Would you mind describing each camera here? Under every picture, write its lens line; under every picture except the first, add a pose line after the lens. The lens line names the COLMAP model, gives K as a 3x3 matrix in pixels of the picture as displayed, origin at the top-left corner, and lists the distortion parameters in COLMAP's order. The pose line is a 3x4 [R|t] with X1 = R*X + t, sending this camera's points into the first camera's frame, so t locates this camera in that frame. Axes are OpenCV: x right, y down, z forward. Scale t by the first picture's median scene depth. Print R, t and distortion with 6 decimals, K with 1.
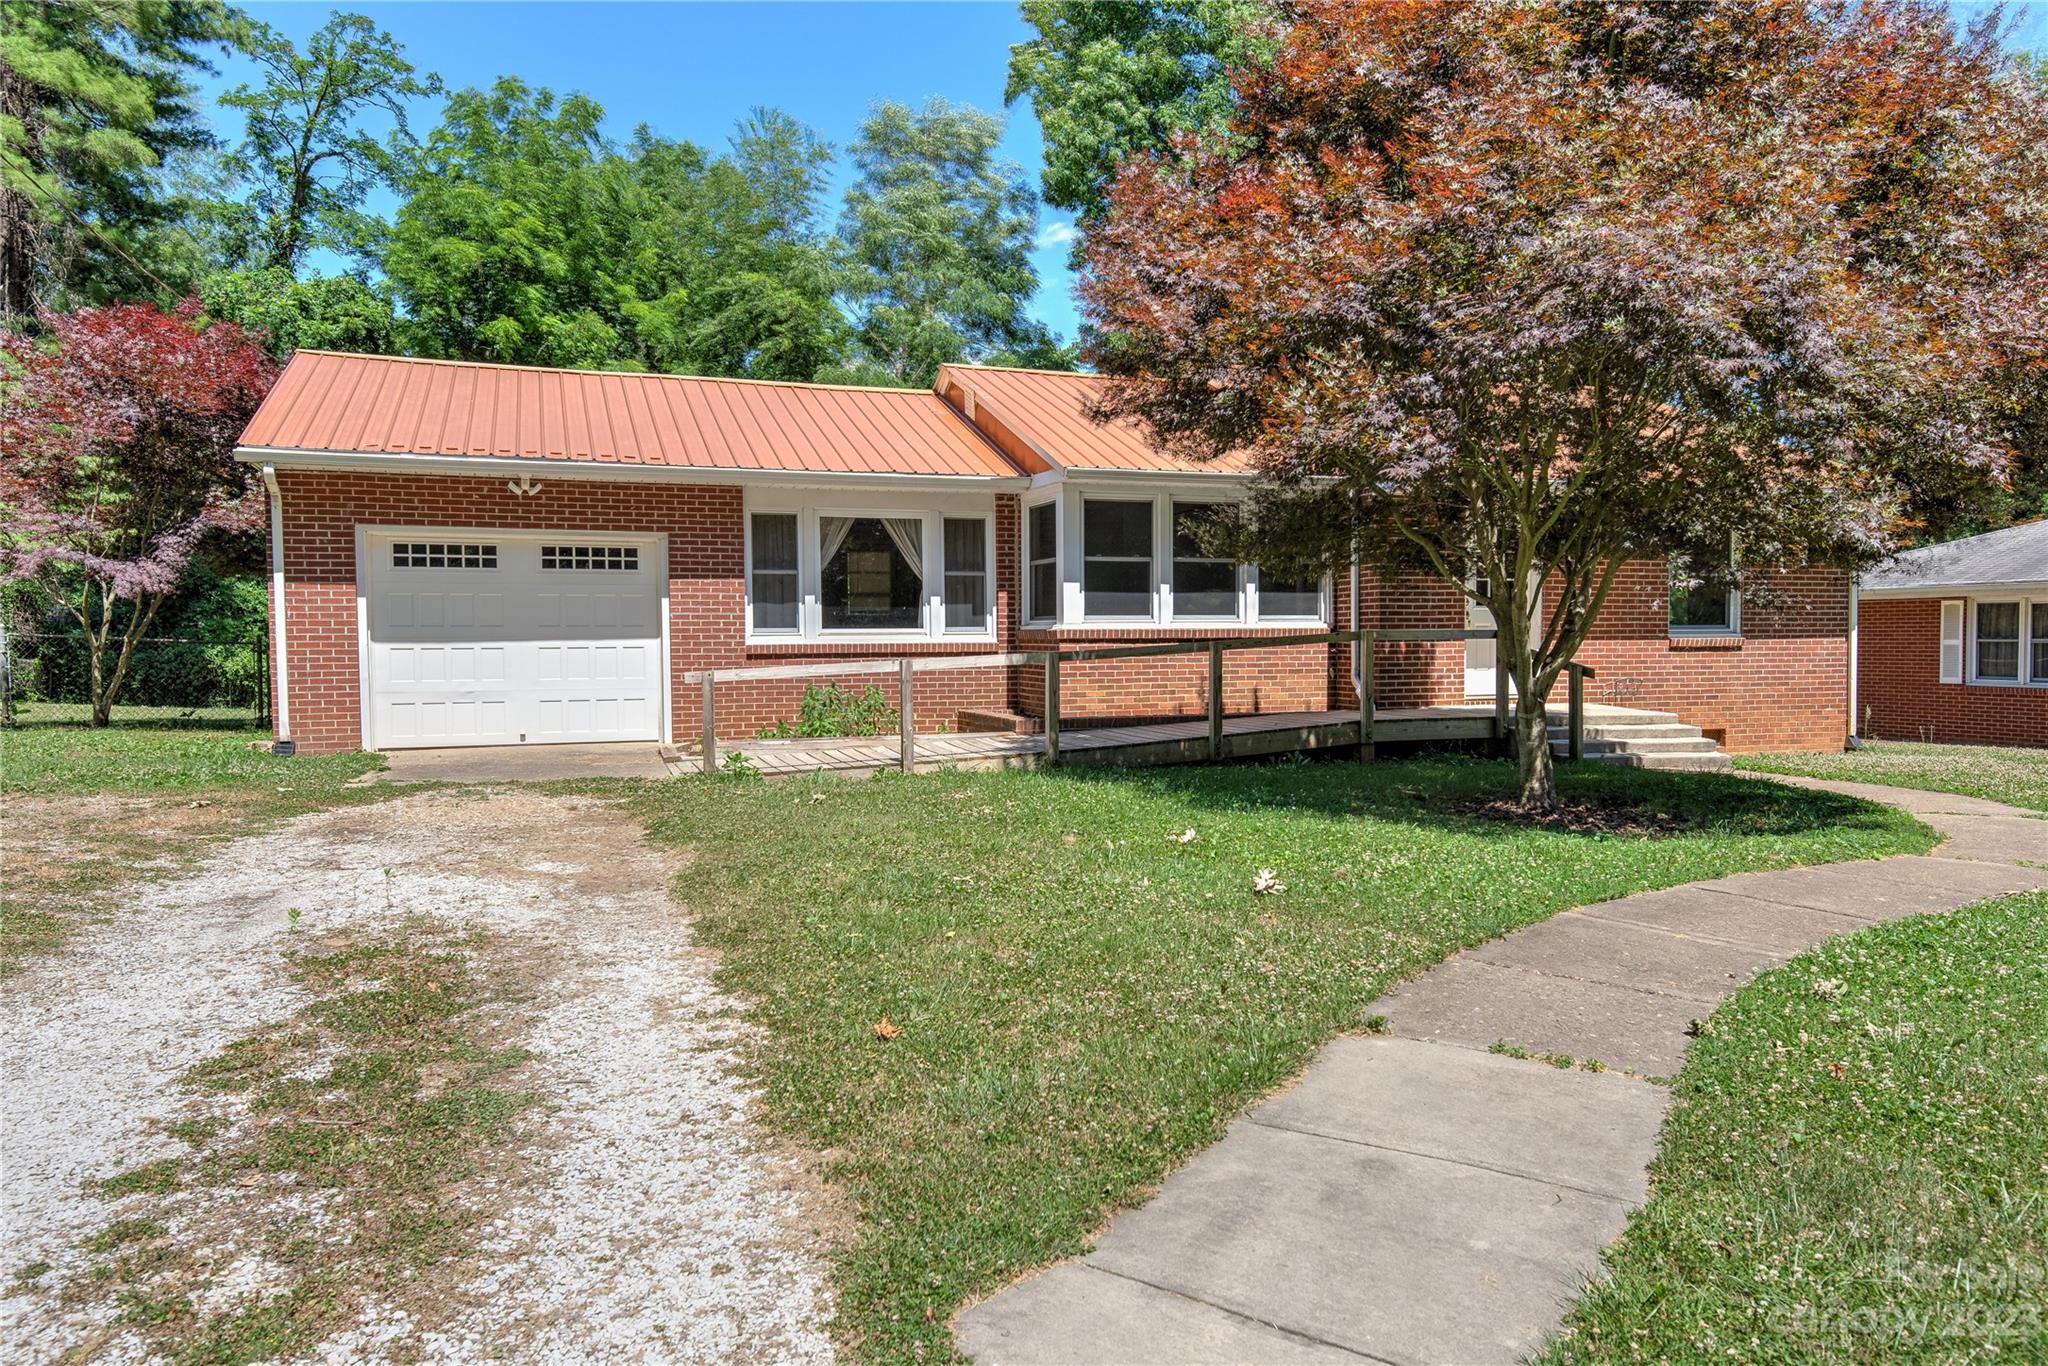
lens RADIAL K [[1422.1, 0, 1024.0], [0, 1422.1, 683.0], [0, 0, 1]] dist [-0.005963, -0.004574]
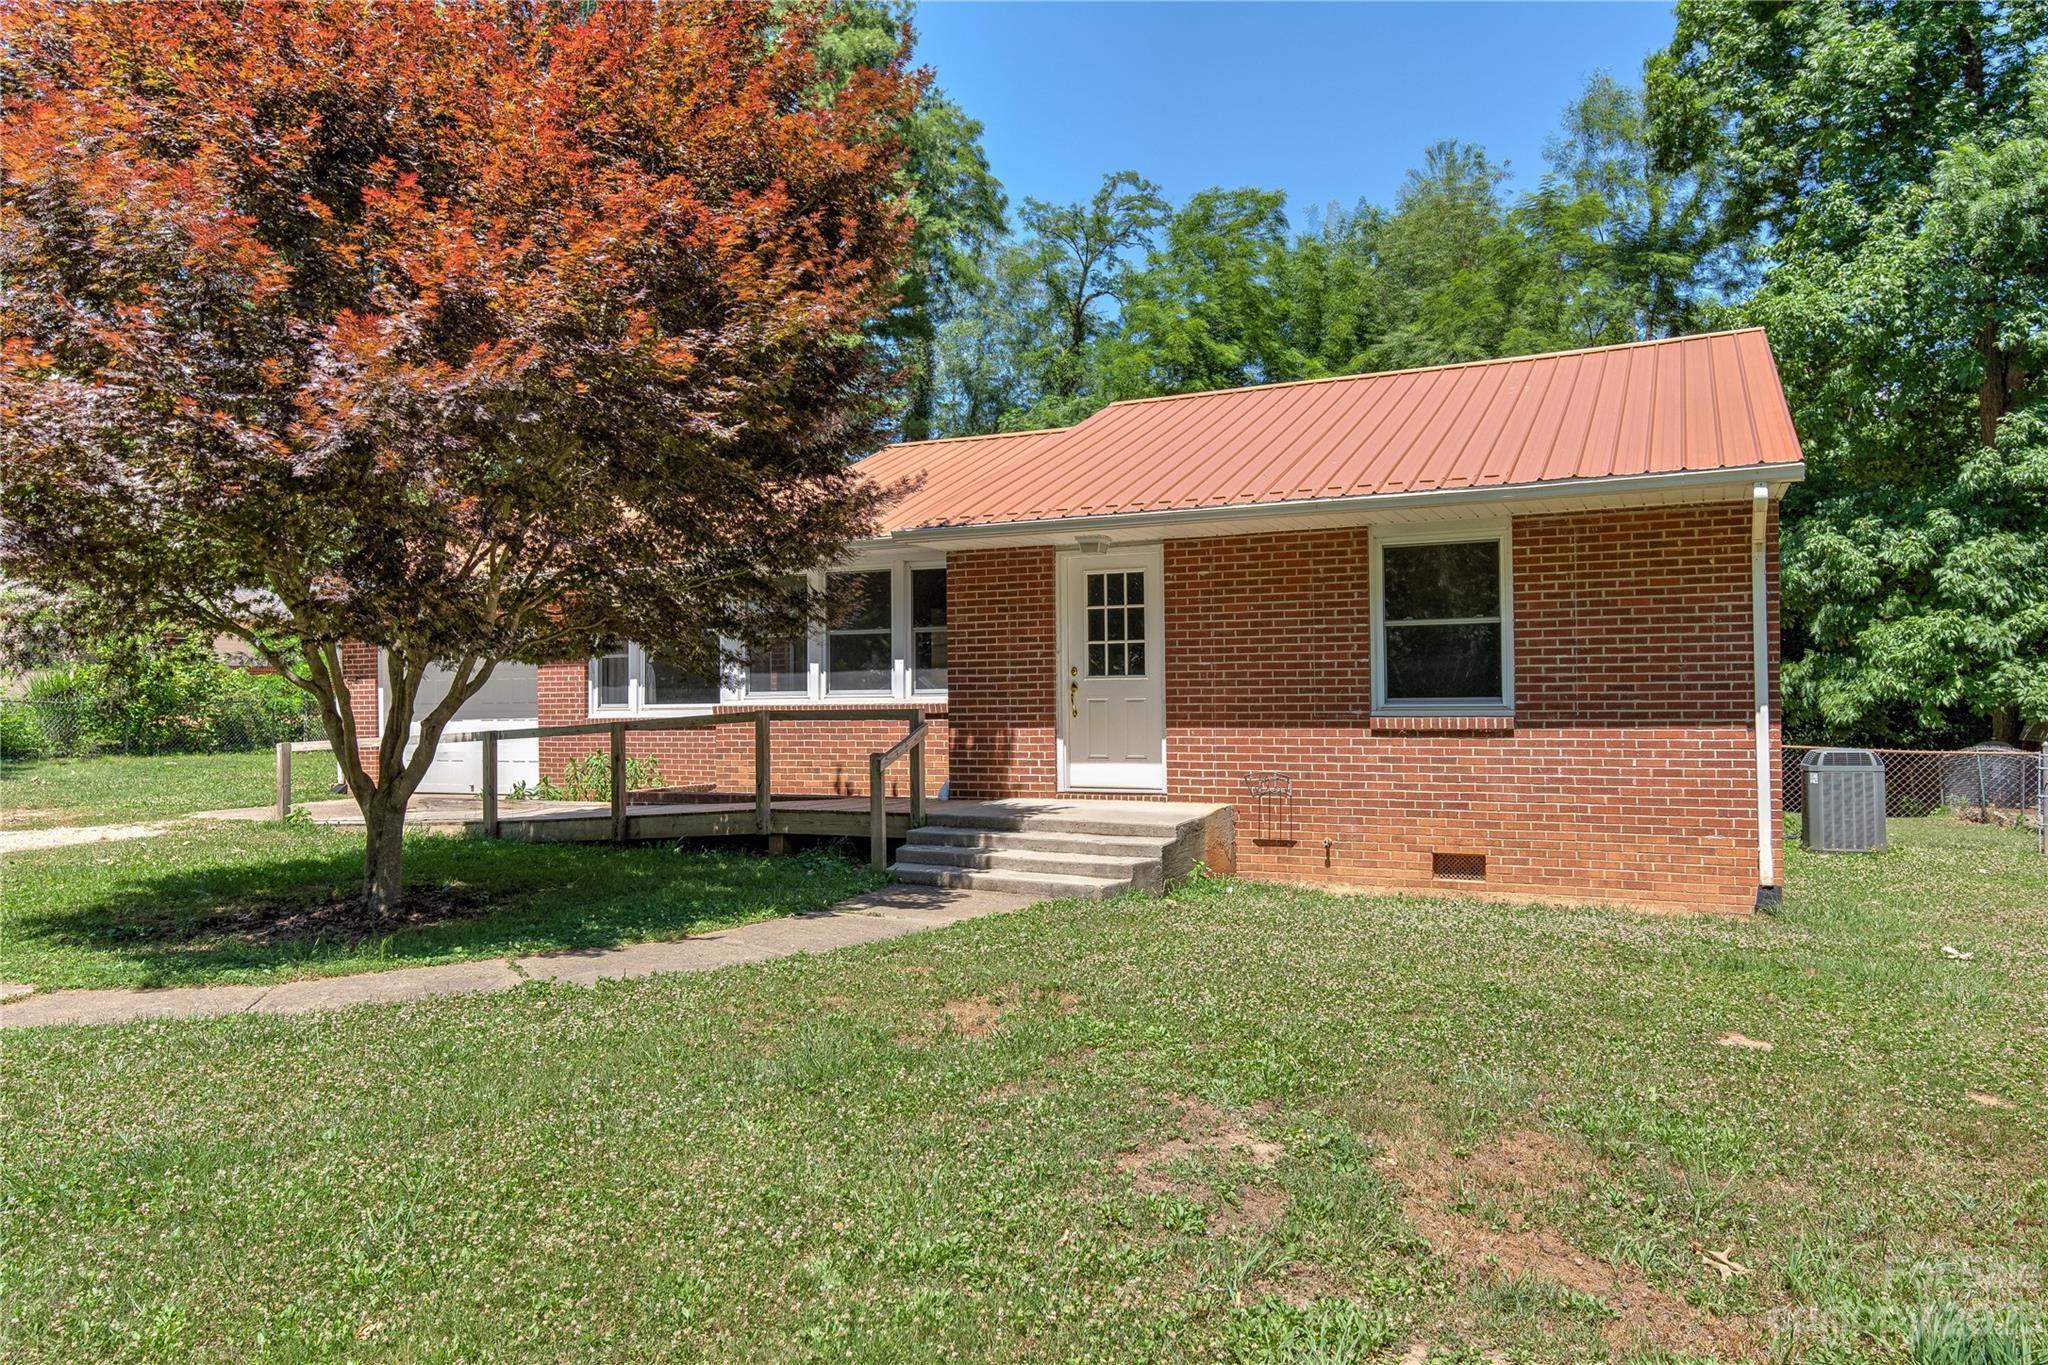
lens RADIAL K [[1379.4, 0, 1024.0], [0, 1379.4, 682.5], [0, 0, 1]] dist [0.020231, 0.000863]
pose [[0.709438, -0.010385, -0.704691, 0.849444], [-0.016702, 0.999363, -0.031542, -0.025657], [0.704570, 0.034147, 0.708813, 0.425404]]
